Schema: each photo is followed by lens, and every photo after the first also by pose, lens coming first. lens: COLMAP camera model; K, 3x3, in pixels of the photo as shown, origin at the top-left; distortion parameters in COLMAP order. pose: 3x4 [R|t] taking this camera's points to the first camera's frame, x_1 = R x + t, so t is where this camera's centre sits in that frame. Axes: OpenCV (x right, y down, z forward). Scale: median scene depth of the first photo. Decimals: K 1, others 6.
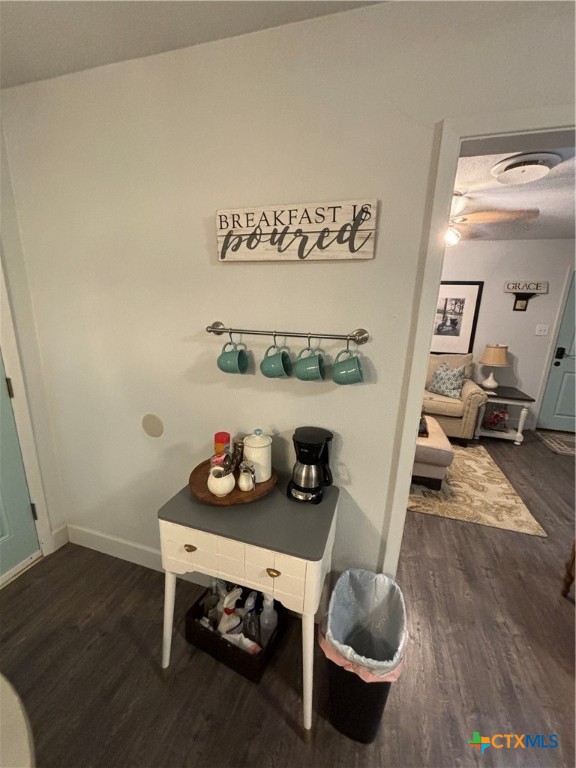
lens RADIAL K [[308.7, 0, 289.4], [0, 308.7, 382.5], [0, 0, 1]] dist [0.000678, 0.000117]
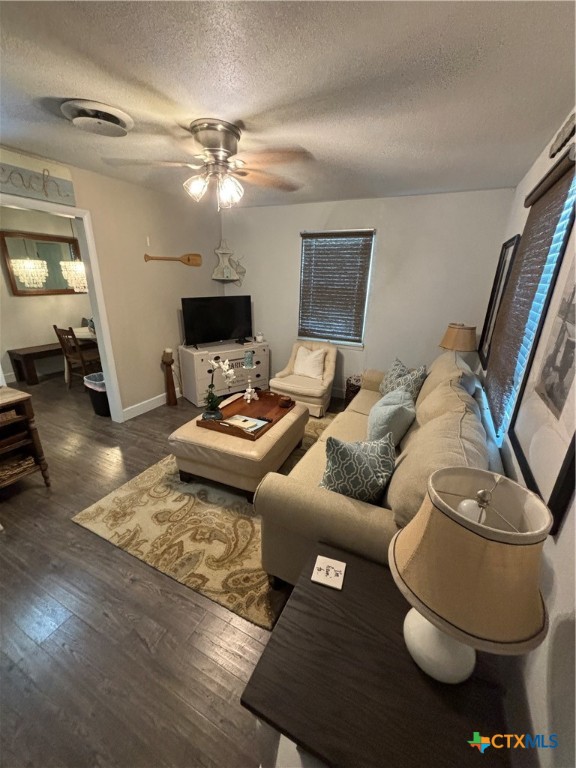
lens RADIAL K [[308.7, 0, 289.4], [0, 308.7, 382.5], [0, 0, 1]] dist [0.000678, 0.000117]
pose [[-0.155339, 0.287397, -0.945131, 0.961807], [-0.273831, 0.906726, 0.320724, -0.235711], [0.949151, 0.308627, -0.062151, 1.002241]]
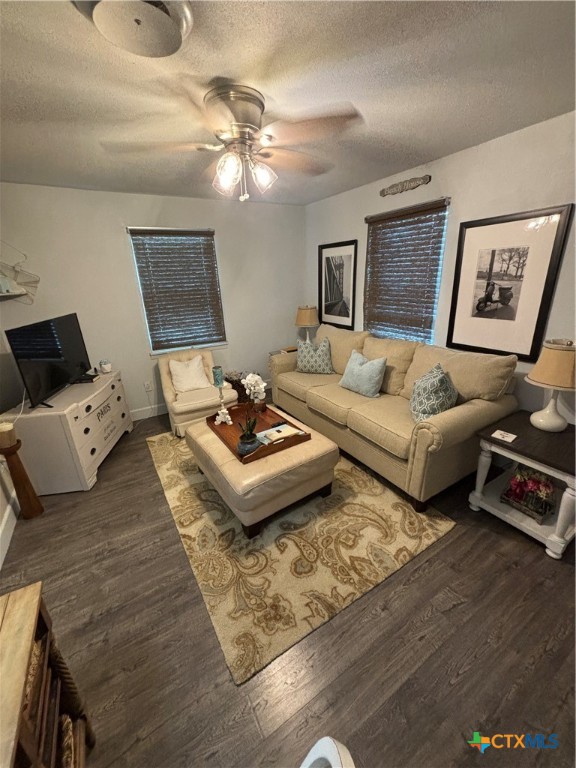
lens RADIAL K [[308.7, 0, 289.4], [0, 308.7, 382.5], [0, 0, 1]] dist [0.000678, 0.000117]
pose [[0.745504, 0.157737, -0.647567, 0.761870], [-0.098100, 0.986978, 0.127476, -0.090991], [0.659242, -0.031507, 0.751270, 0.415573]]
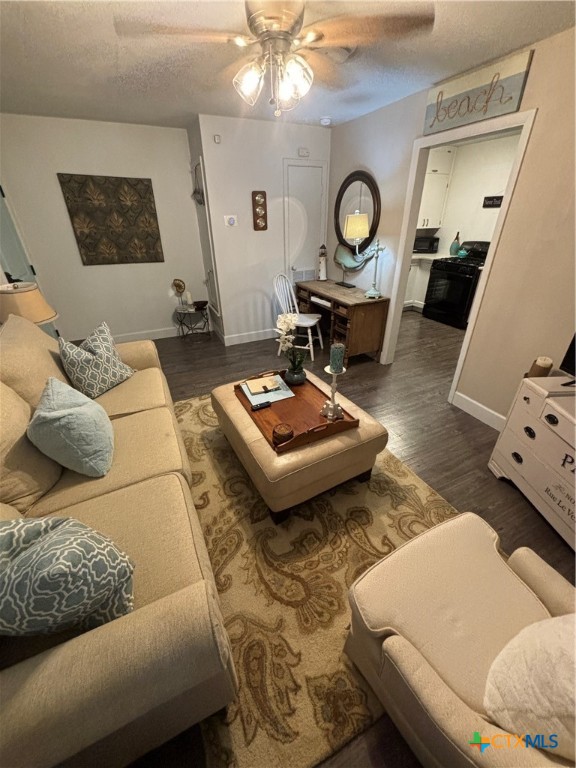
lens RADIAL K [[309.4, 0, 288.0], [0, 309.4, 384.0], [0, 0, 1]] dist [0.000939, 0.000140]
pose [[-0.676704, -0.383518, 0.628478, -0.080709], [0.169071, 0.749857, 0.639632, -0.300148], [-0.716579, 0.539100, -0.442589, 1.127739]]
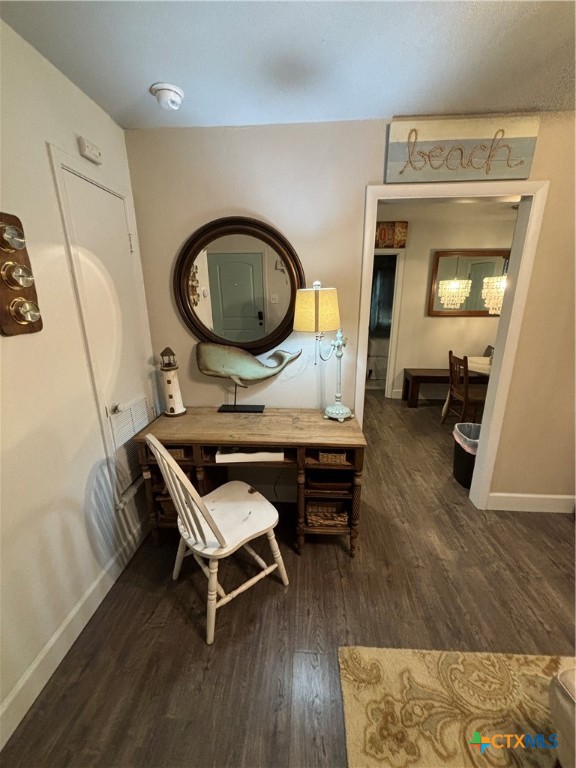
lens RADIAL K [[308.7, 0, 289.4], [0, 308.7, 382.5], [0, 0, 1]] dist [0.000678, 0.000117]
pose [[-0.971409, 0.034817, -0.234844, 0.676275], [-0.086433, 0.869439, 0.486421, -0.165830], [0.221118, 0.492812, -0.841572, 0.793001]]
